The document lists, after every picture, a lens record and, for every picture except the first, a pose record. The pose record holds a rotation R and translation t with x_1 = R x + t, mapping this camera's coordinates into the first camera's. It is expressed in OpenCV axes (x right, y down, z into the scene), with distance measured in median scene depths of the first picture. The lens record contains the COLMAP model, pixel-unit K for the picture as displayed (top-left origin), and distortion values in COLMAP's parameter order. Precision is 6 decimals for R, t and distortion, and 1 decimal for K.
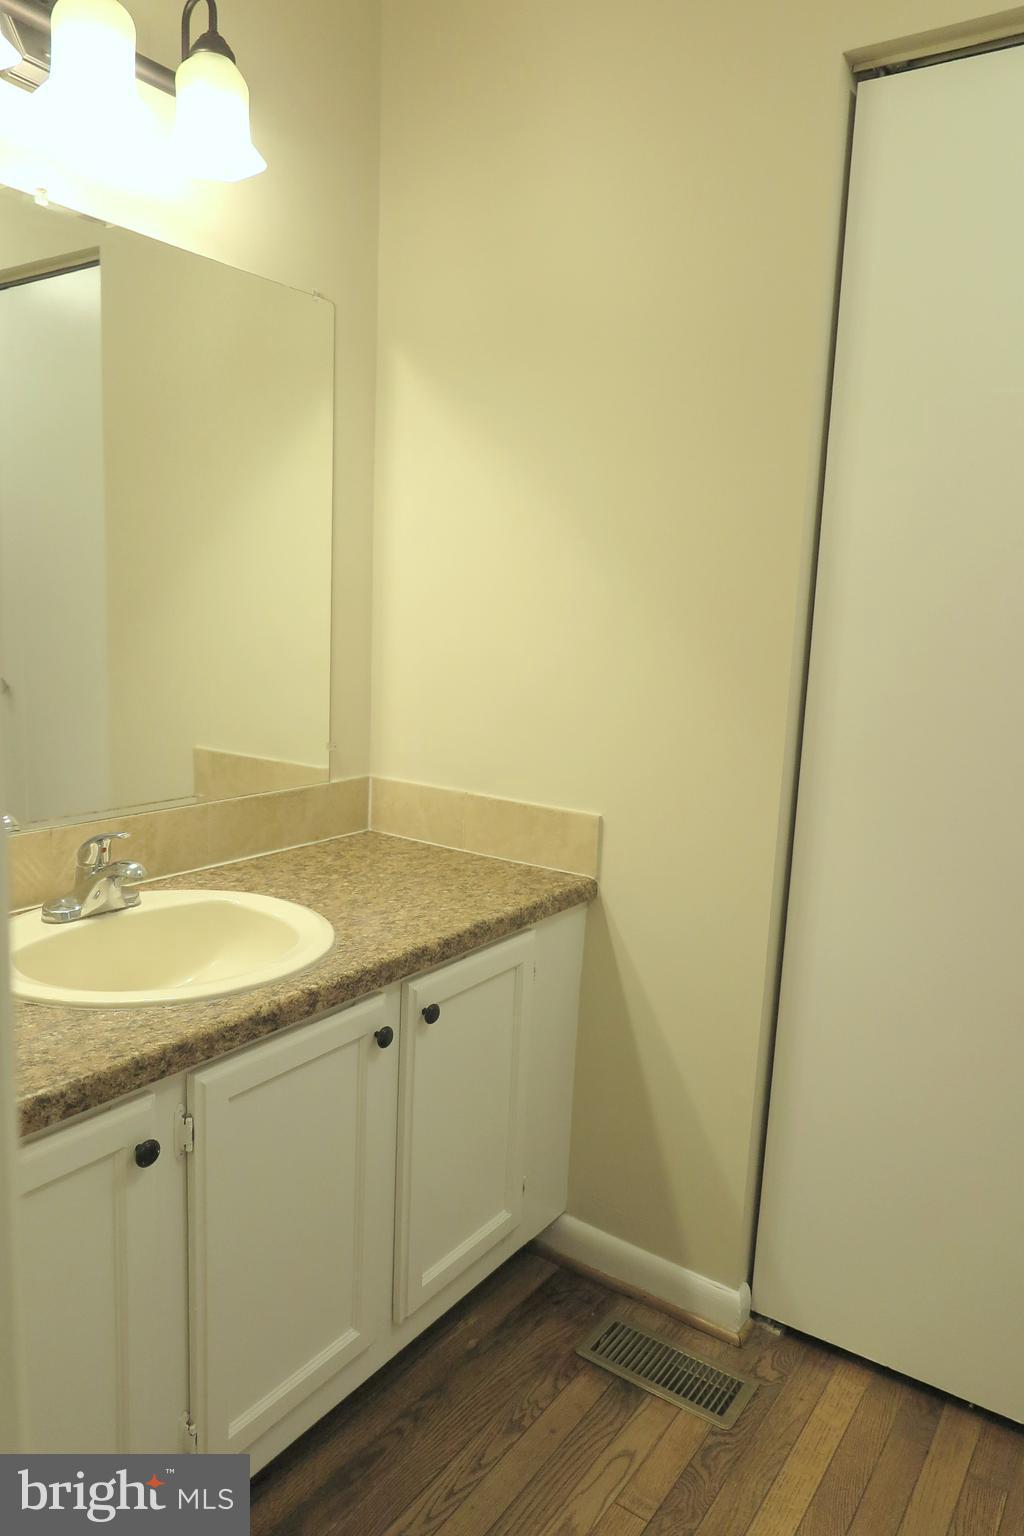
lens RADIAL K [[1053.7, 0, 510.8], [0, 1053.7, 735.6], [0, 0, 1]] dist [-0.015738, 0.000540]
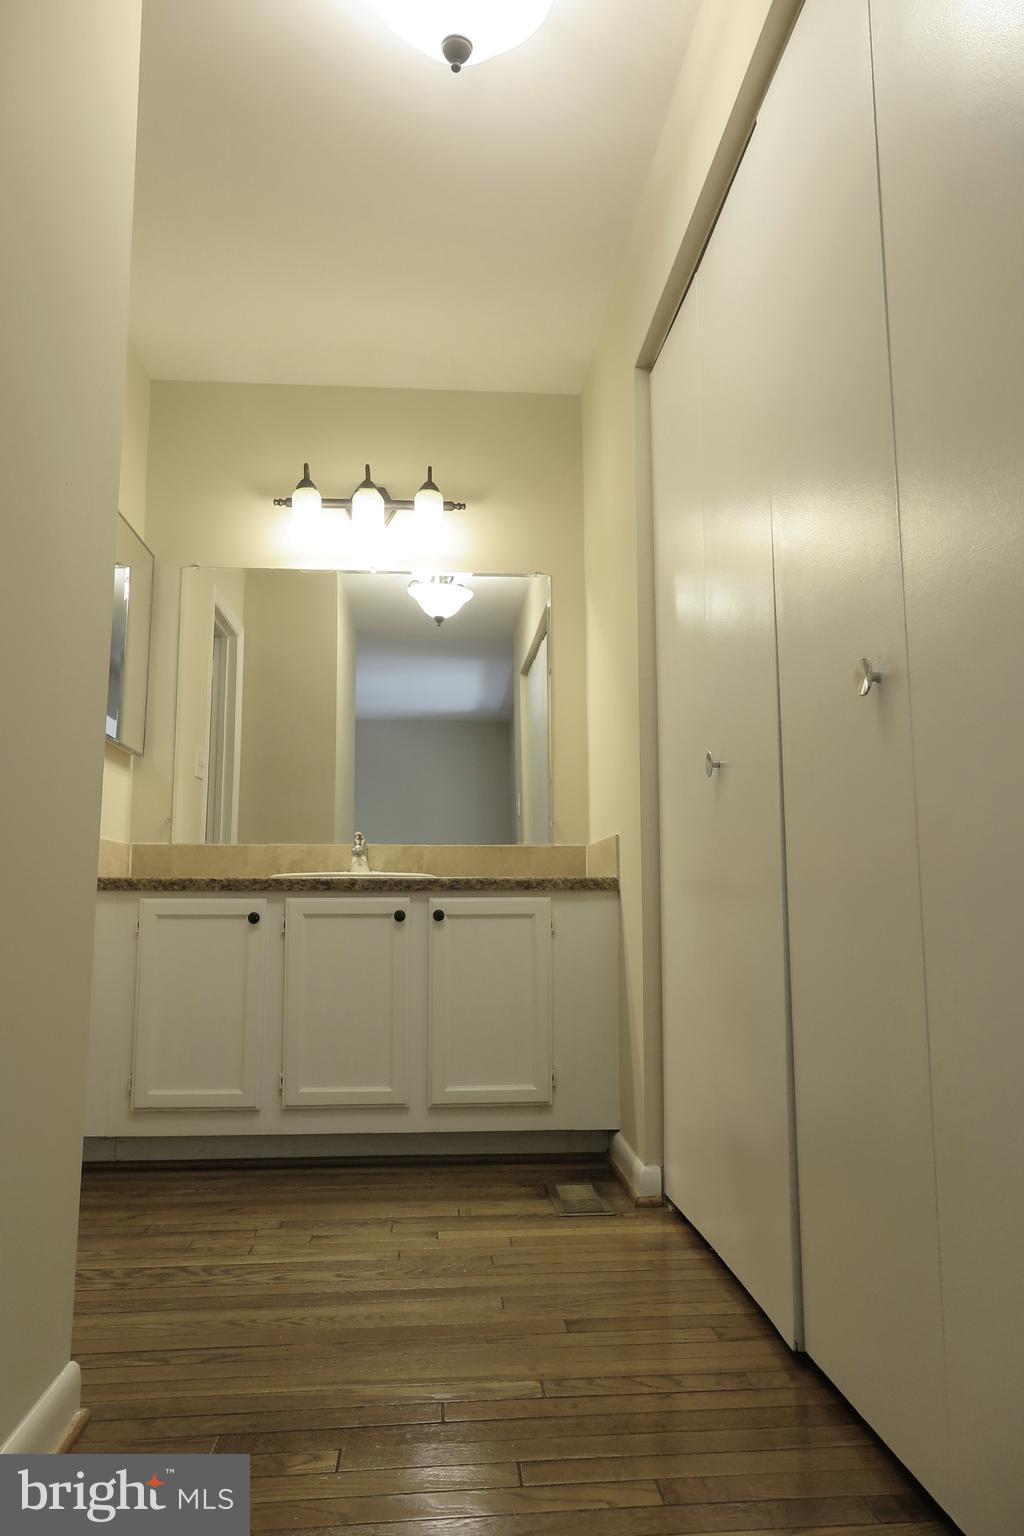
lens RADIAL K [[1053.7, 0, 510.8], [0, 1053.7, 735.6], [0, 0, 1]] dist [-0.015738, 0.000540]
pose [[0.640673, -0.154650, -0.752078, 1.421903], [-0.078631, 0.961141, -0.264623, 0.436485], [0.763777, 0.228674, 0.603616, -0.075130]]
